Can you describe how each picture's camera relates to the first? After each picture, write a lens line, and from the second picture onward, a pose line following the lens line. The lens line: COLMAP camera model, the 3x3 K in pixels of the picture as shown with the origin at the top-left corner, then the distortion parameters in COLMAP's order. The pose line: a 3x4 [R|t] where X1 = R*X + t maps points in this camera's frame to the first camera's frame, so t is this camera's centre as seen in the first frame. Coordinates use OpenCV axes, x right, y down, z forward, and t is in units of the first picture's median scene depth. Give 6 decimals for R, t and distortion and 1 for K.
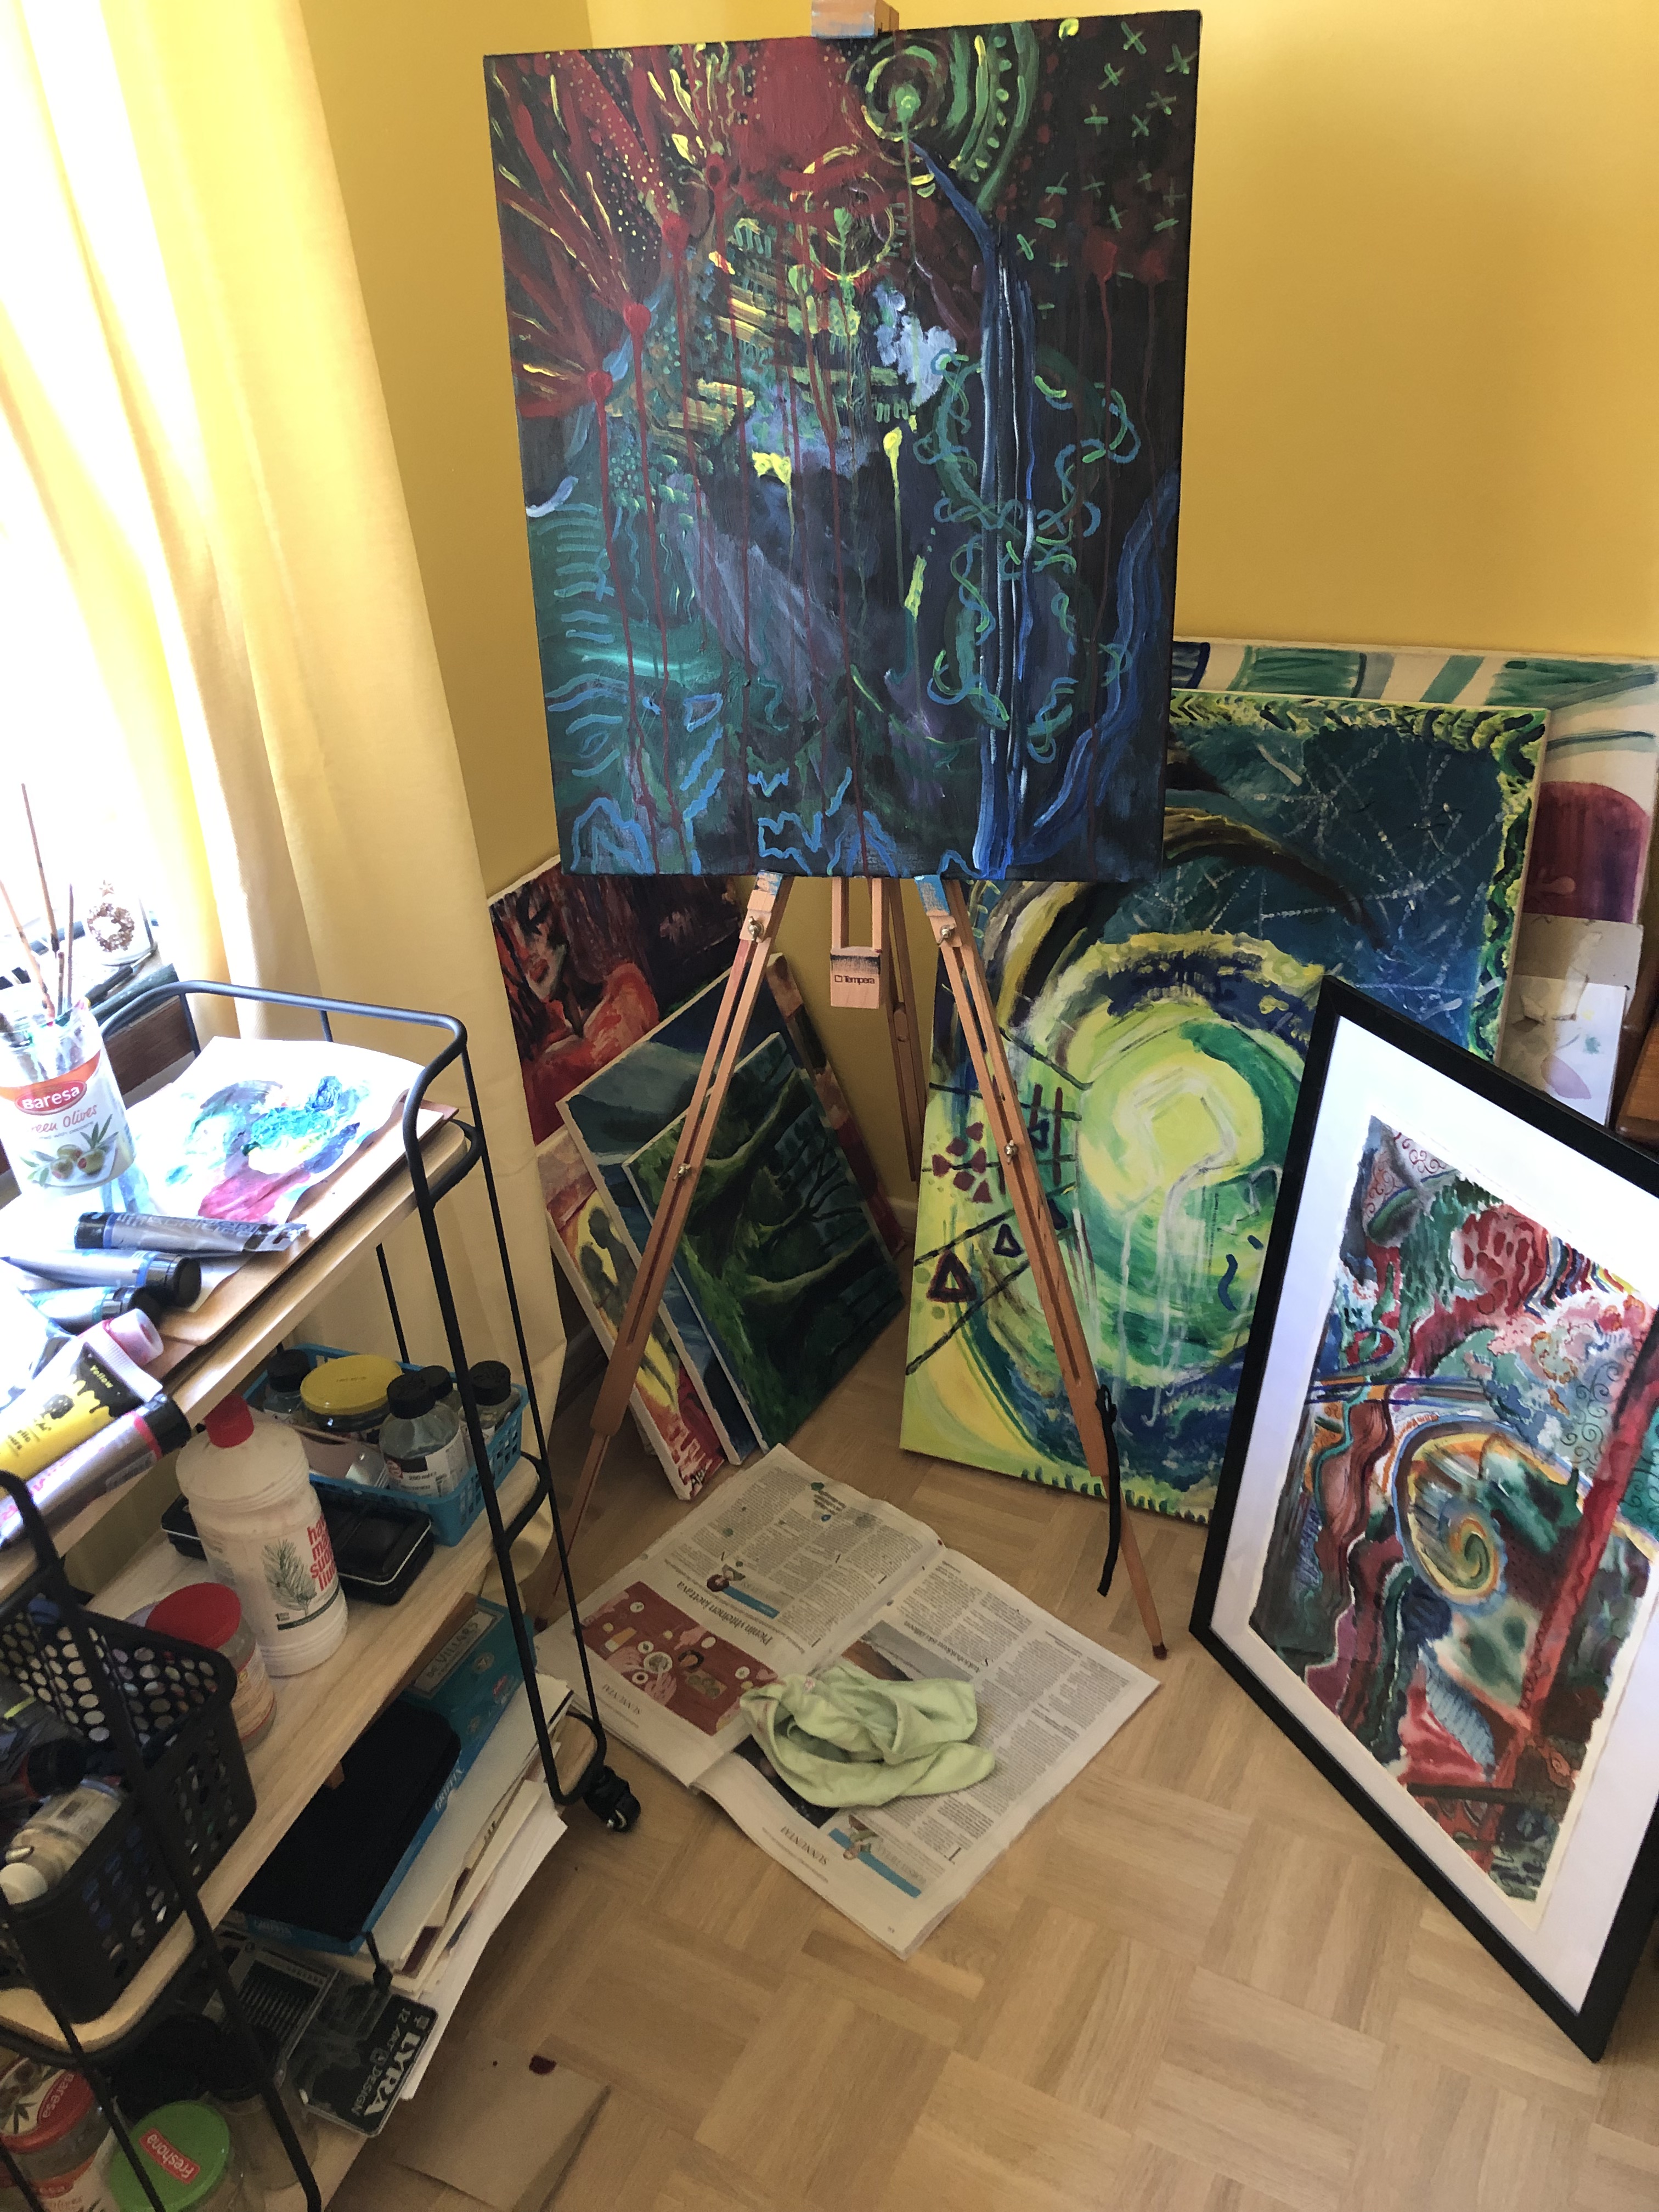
lens RADIAL K [[1812.7, 0, 827.4], [0, 1812.7, 1111.1], [0, 0, 1]] dist [0.036203, -0.048756]
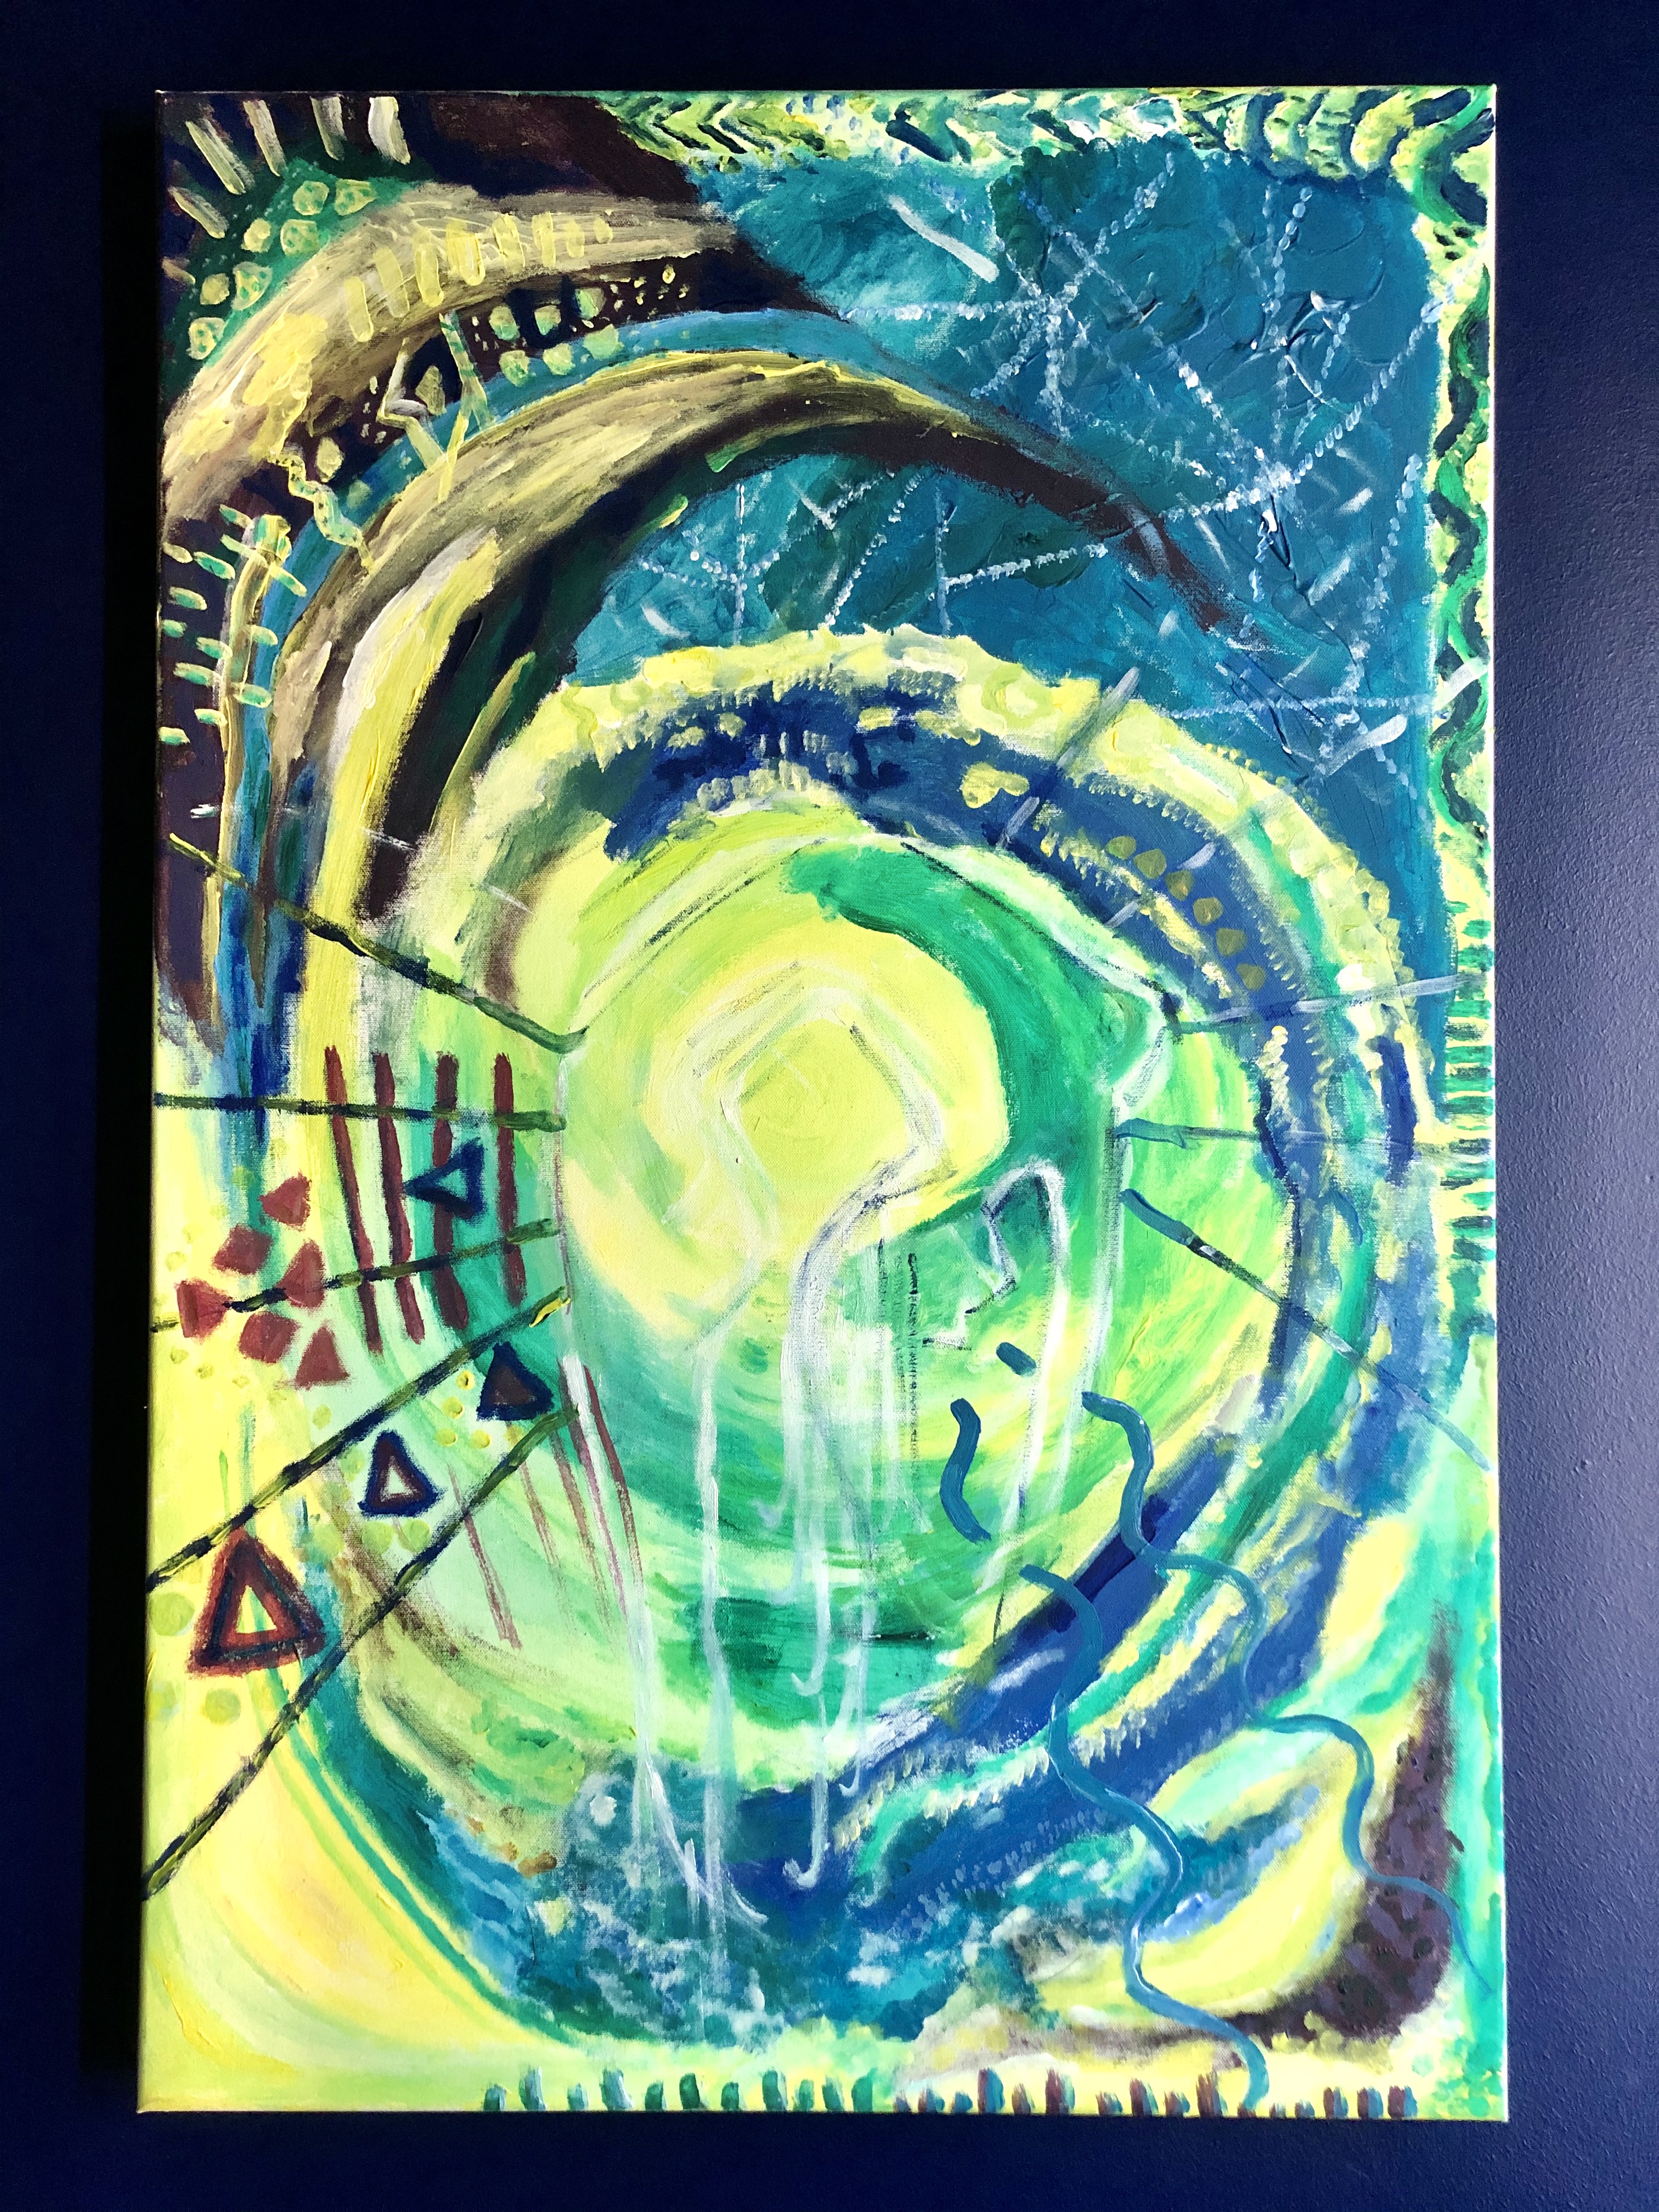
lens RADIAL K [[1812.7, 0, 824.7], [0, 1812.7, 1101.6], [0, 0, 1]] dist [0.036203, -0.048756]
pose [[0.906445, -0.053926, 0.418868, 0.023704], [0.150155, 0.968160, -0.200298, 0.090820], [-0.394730, 0.244454, 0.885681, 0.626813]]
